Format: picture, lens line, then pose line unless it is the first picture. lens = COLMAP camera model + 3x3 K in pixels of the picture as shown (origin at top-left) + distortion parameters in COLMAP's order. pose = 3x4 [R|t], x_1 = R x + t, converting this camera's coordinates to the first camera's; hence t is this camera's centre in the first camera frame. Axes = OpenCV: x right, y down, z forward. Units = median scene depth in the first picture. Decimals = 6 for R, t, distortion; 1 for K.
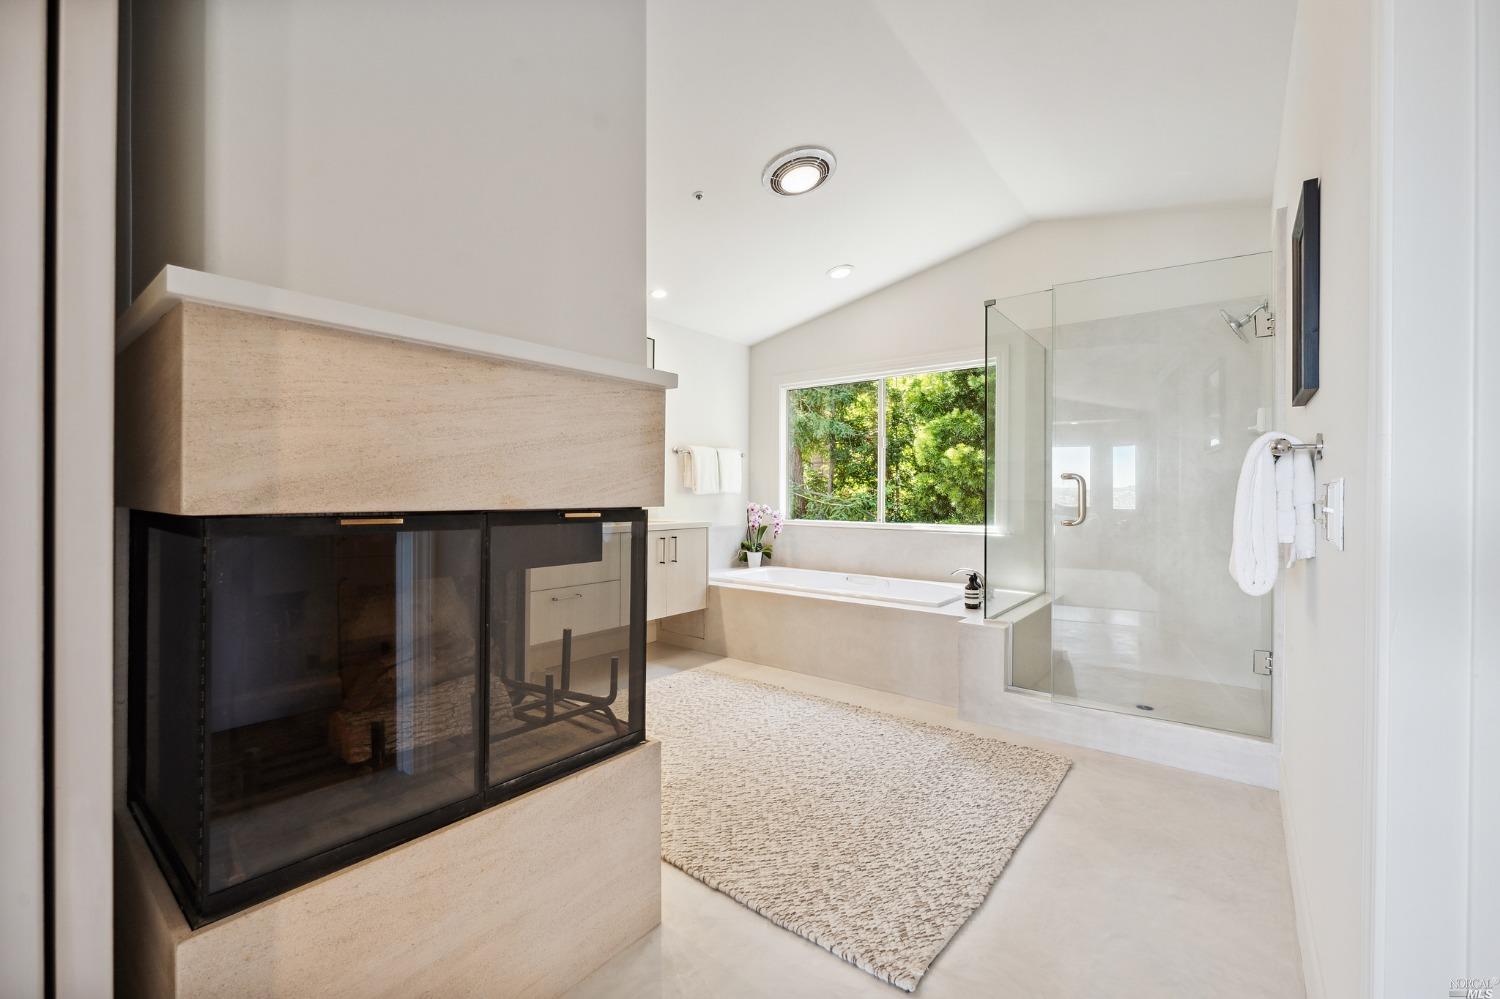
lens RADIAL K [[623.5, 0, 748.2], [0, 623.5, 495.4], [0, 0, 1]] dist [-0.003394, -0.000197]
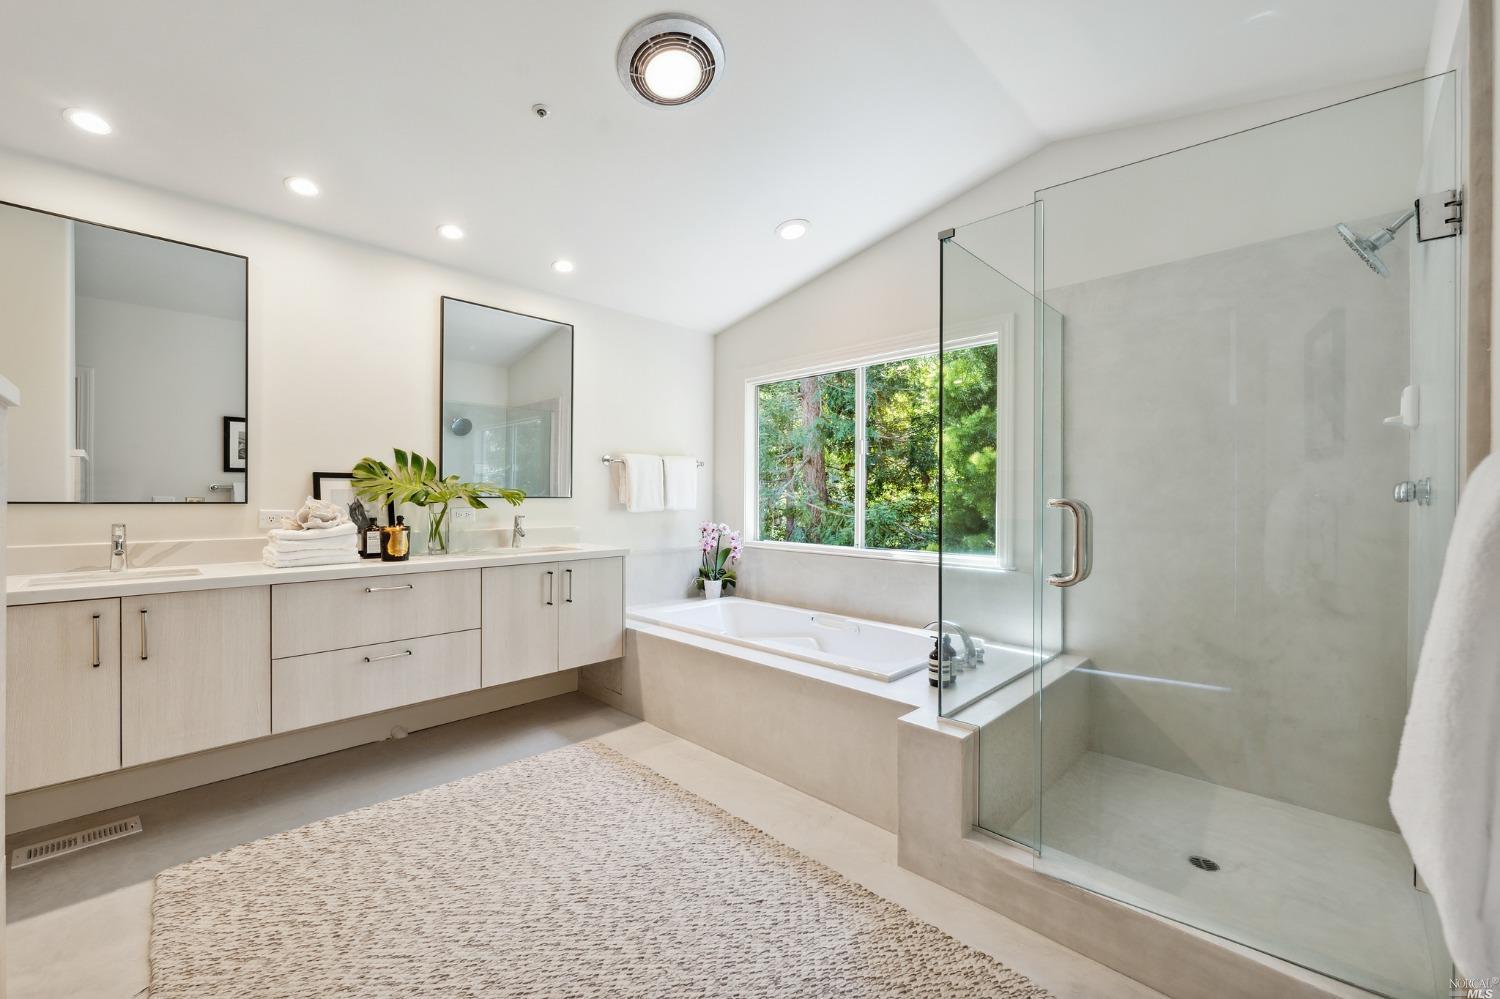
lens RADIAL K [[602.7, 0, 750.0], [0, 602.7, 499.5], [0, 0, 1]] dist [0.001463, 0.000370]
pose [[0.993957, -0.001080, -0.109761, 0.160415], [0.001306, 0.999997, 0.001984, -0.020122], [0.109759, -0.002115, 0.993956, 0.221762]]
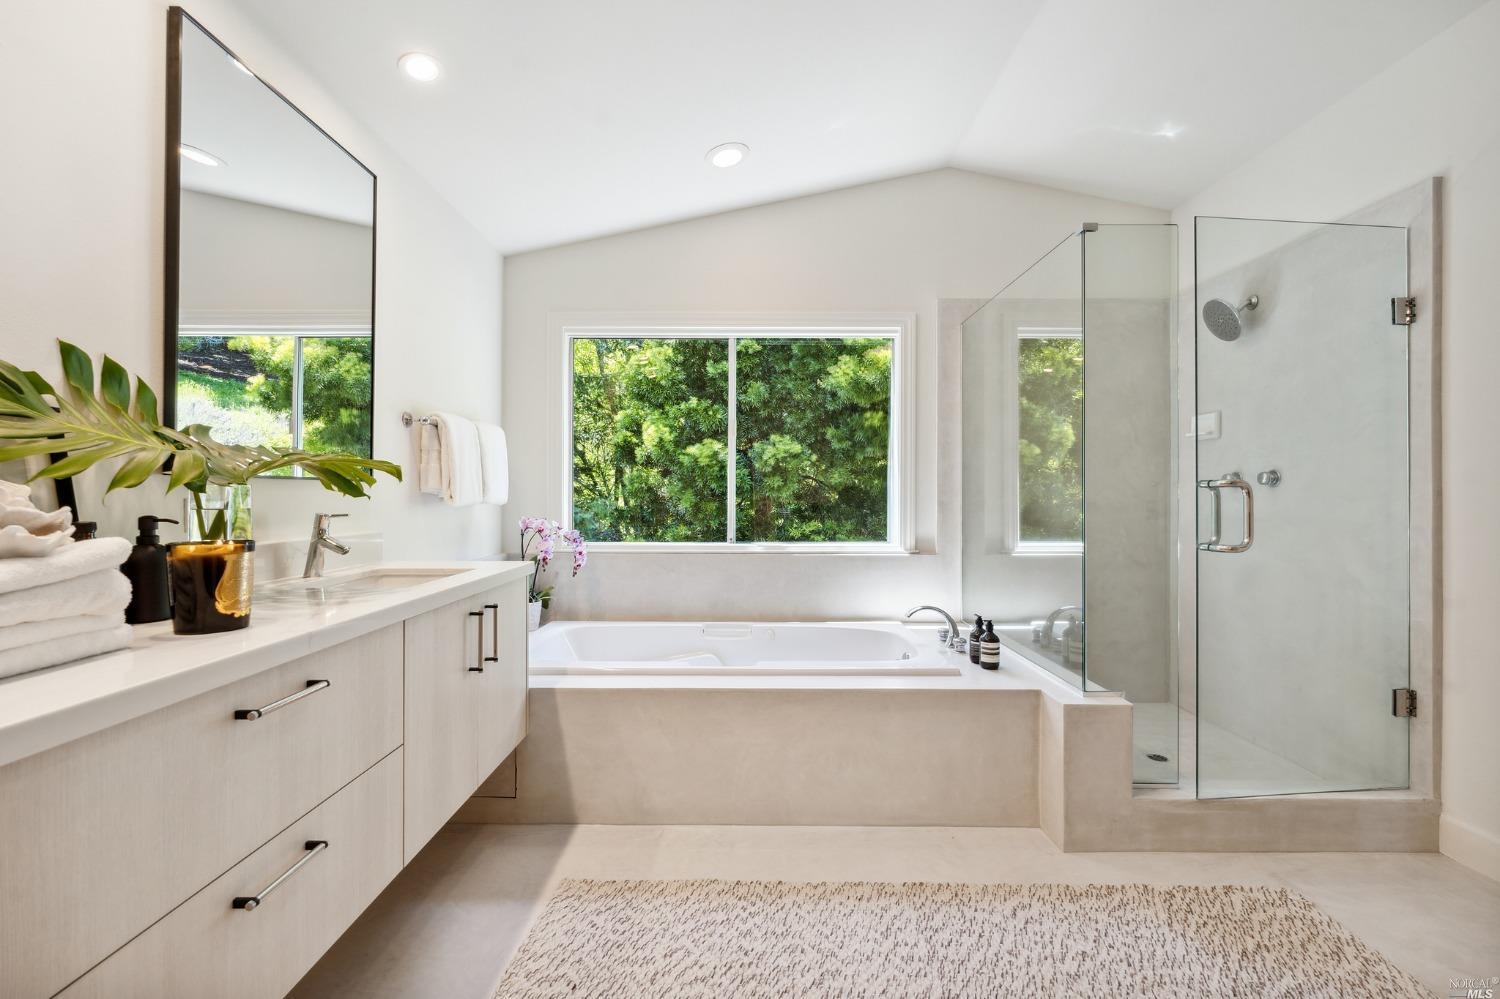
lens RADIAL K [[623.5, 0, 748.2], [0, 623.5, 495.4], [0, 0, 1]] dist [-0.003394, -0.000197]
pose [[0.788049, -0.002917, 0.615606, -0.207398], [0.002801, 0.999995, 0.001152, -0.010657], [-0.615607, 0.000817, 0.788053, 0.441853]]
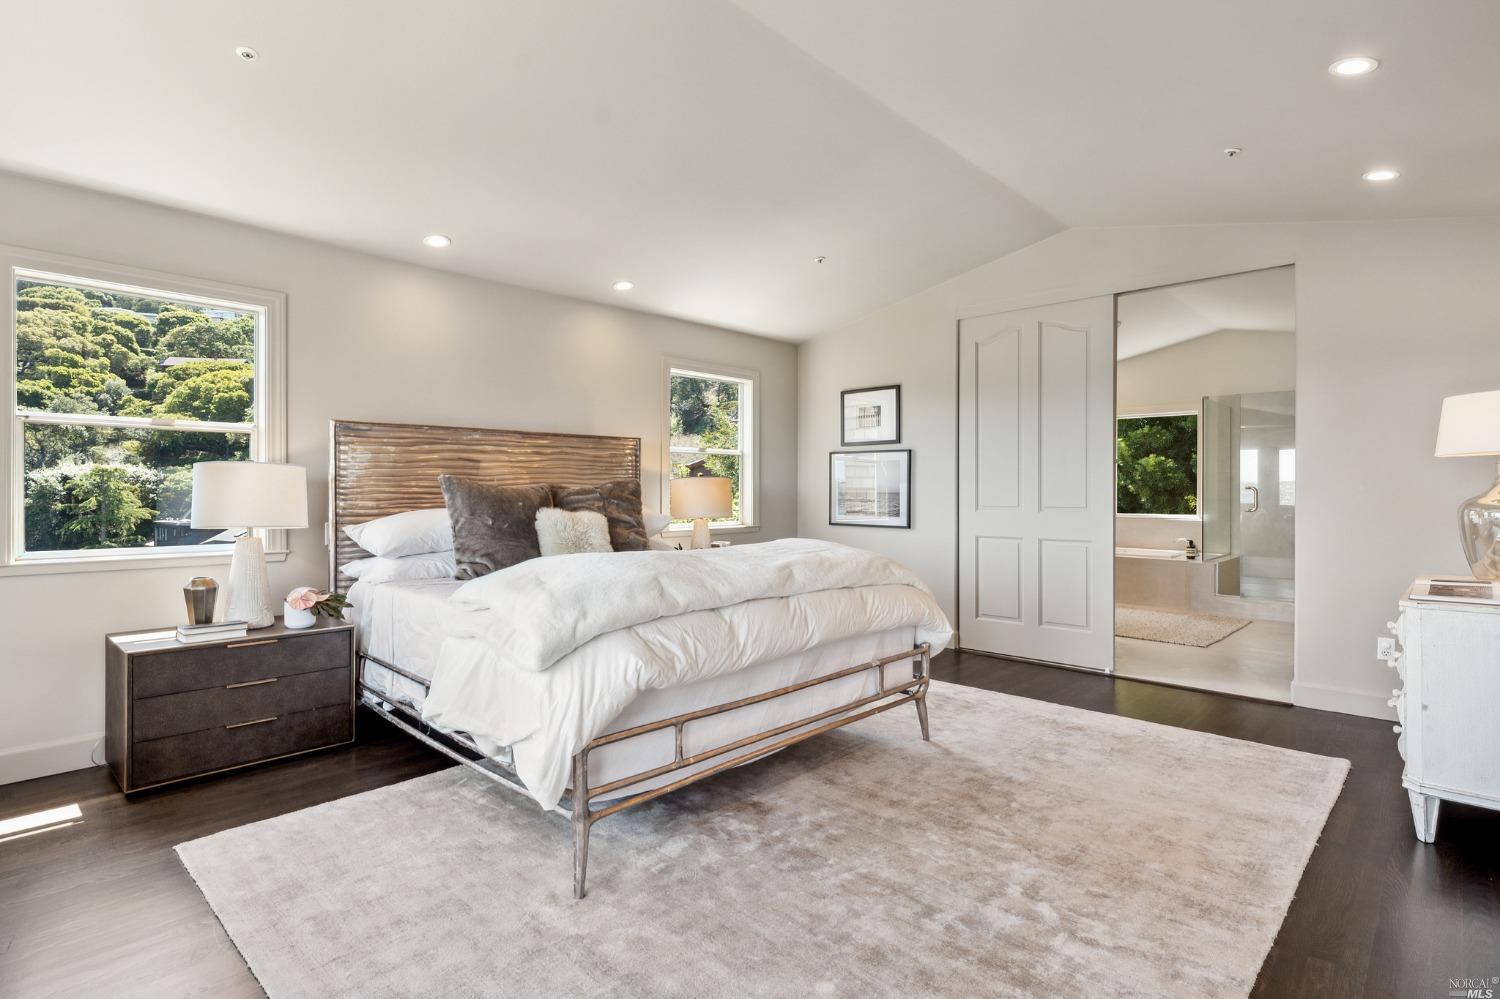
lens RADIAL K [[753.3, 0, 750.0], [0, 753.3, 499.5], [0, 0, 1]] dist [0.000233, 0.000066]
pose [[0.995780, -0.007488, -0.091469, -0.529313], [0.008487, 0.999909, 0.010530, -0.018831], [0.091382, -0.011262, 0.995752, -0.960118]]
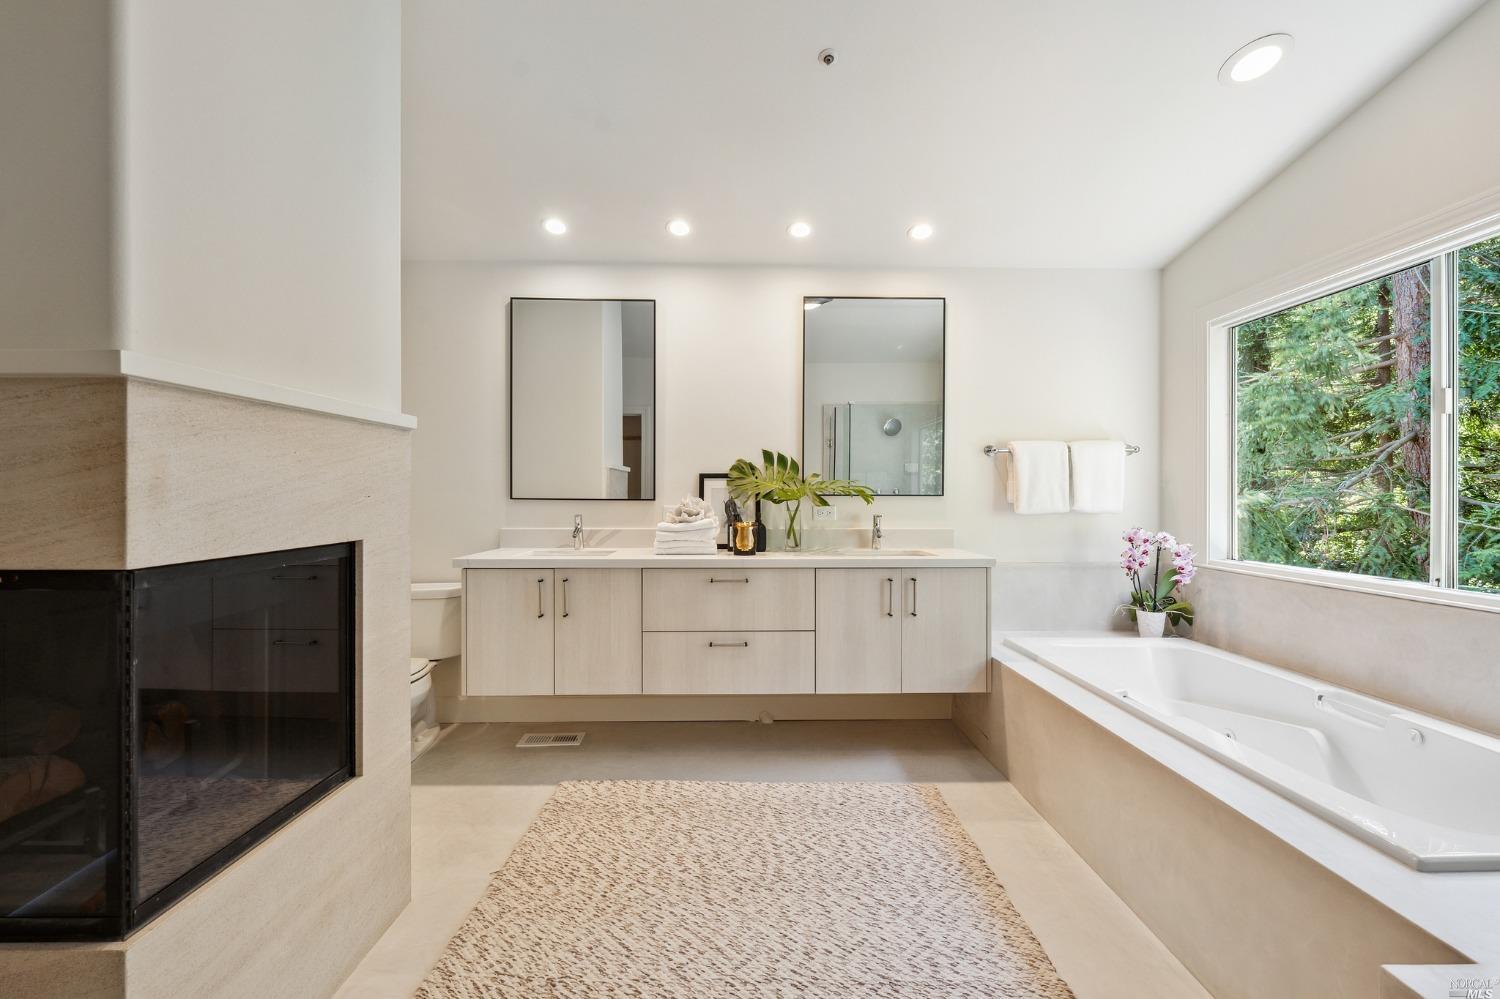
lens RADIAL K [[610.9, 0, 751.4], [0, 610.9, 495.3], [0, 0, 1]] dist [-0.002801, -0.000320]
pose [[0.632324, -0.005450, -0.774685, 0.238967], [0.000148, 0.999976, -0.006914, -0.016993], [0.774704, 0.004257, 0.632310, 0.364979]]
